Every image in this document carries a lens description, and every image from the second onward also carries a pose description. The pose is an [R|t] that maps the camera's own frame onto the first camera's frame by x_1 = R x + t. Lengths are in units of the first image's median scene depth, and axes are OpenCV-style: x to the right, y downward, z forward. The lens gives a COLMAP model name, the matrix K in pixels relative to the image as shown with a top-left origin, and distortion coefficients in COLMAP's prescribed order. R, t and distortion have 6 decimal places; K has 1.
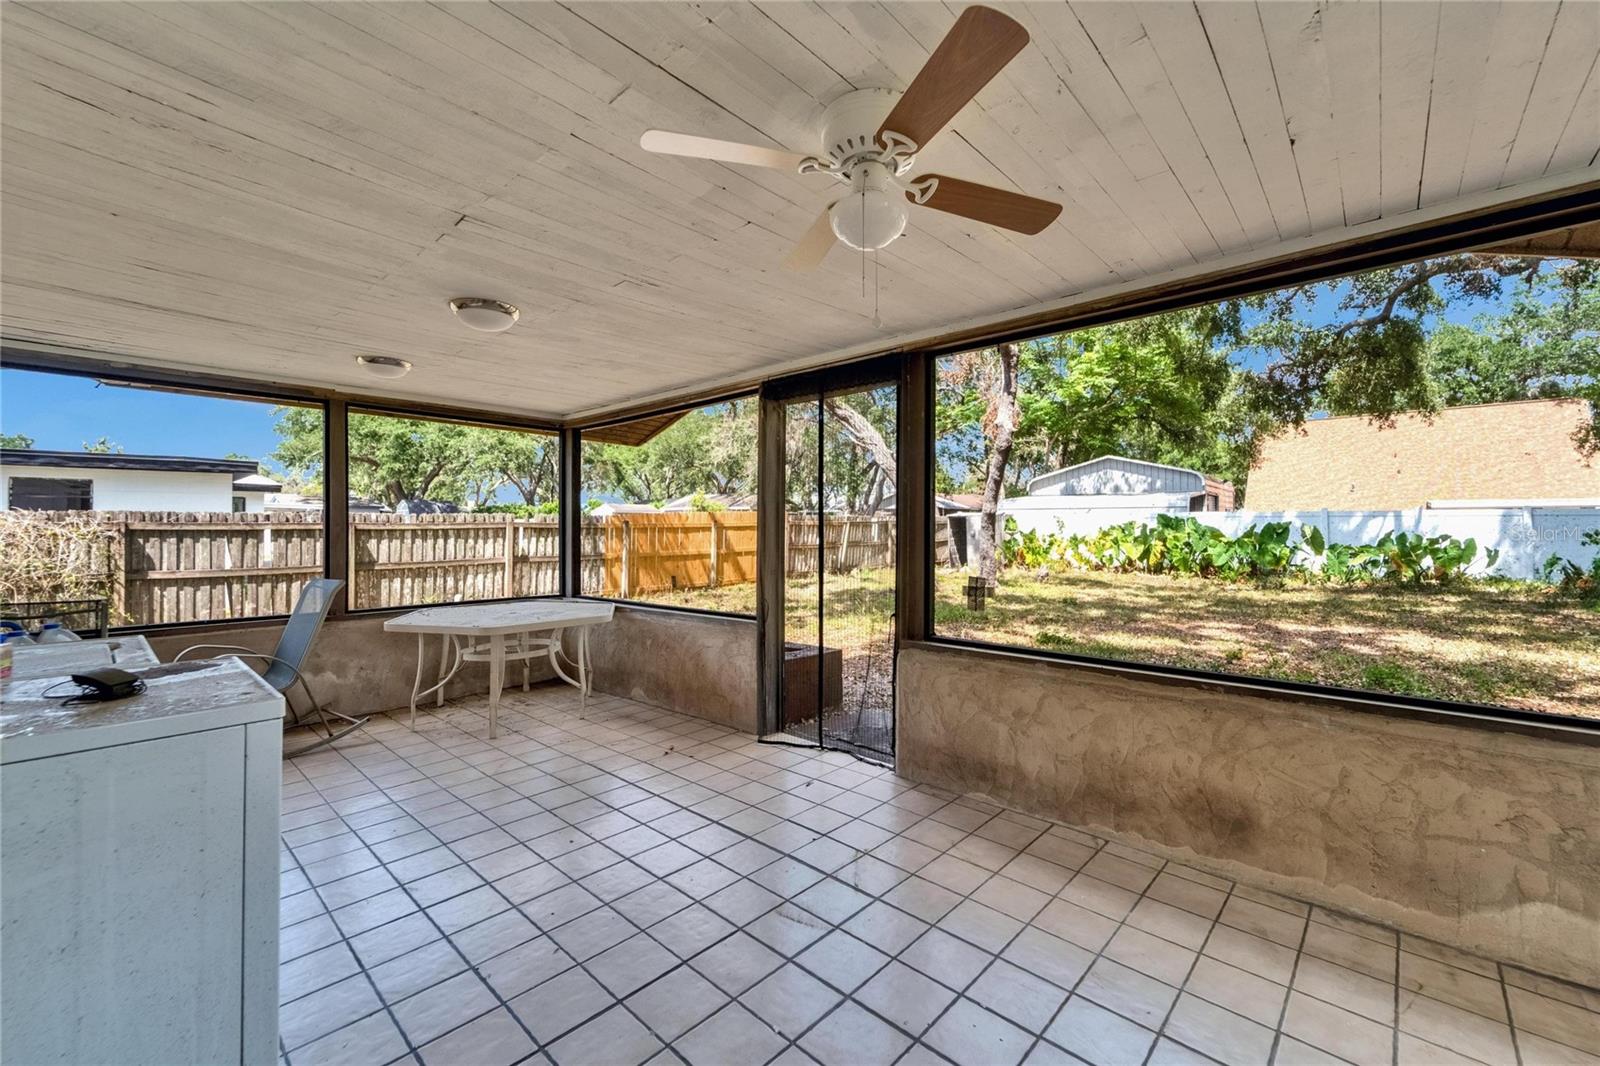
lens RADIAL K [[653.0, 0, 810.5], [0, 653.0, 531.3], [0, 0, 1]] dist [0.000164, -0.000022]
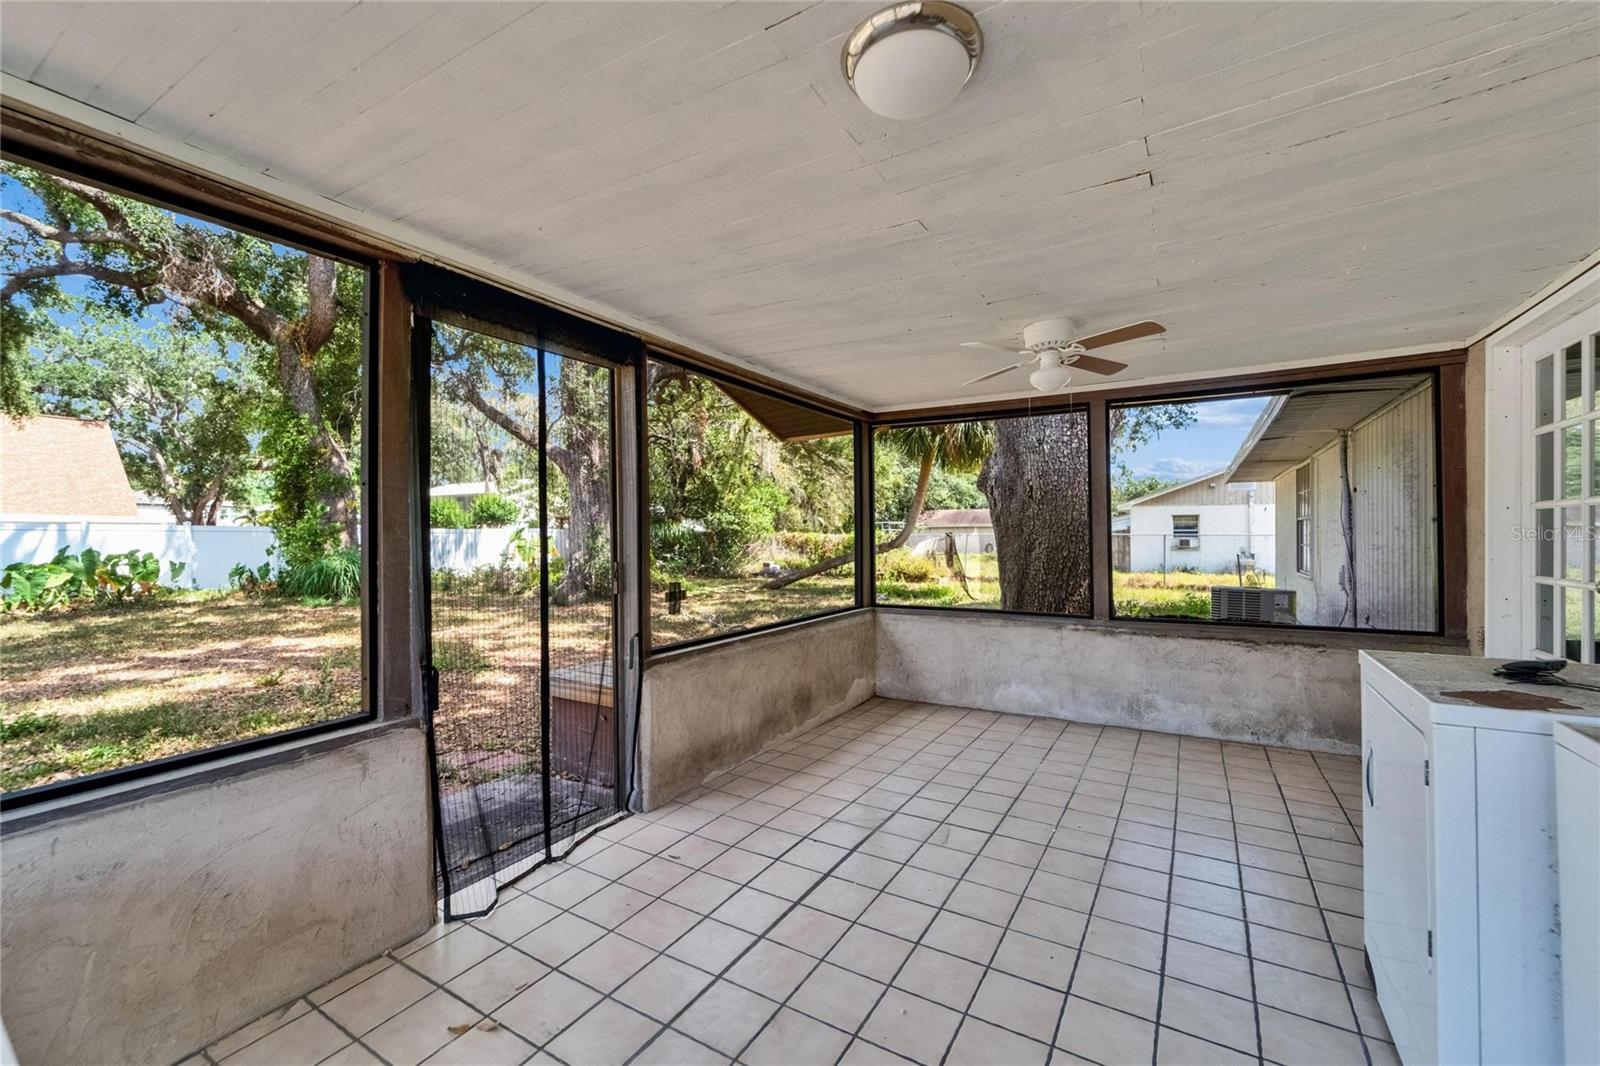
lens RADIAL K [[645.1, 0, 786.6], [0, 645.1, 538.1], [0, 0, 1]] dist [0.000270, -0.000498]
pose [[-0.179765, 0.004201, 0.983701, -0.832500], [0.010718, 0.999940, -0.002311, 0.003746], [-0.983651, 0.010128, -0.179799, 1.046847]]
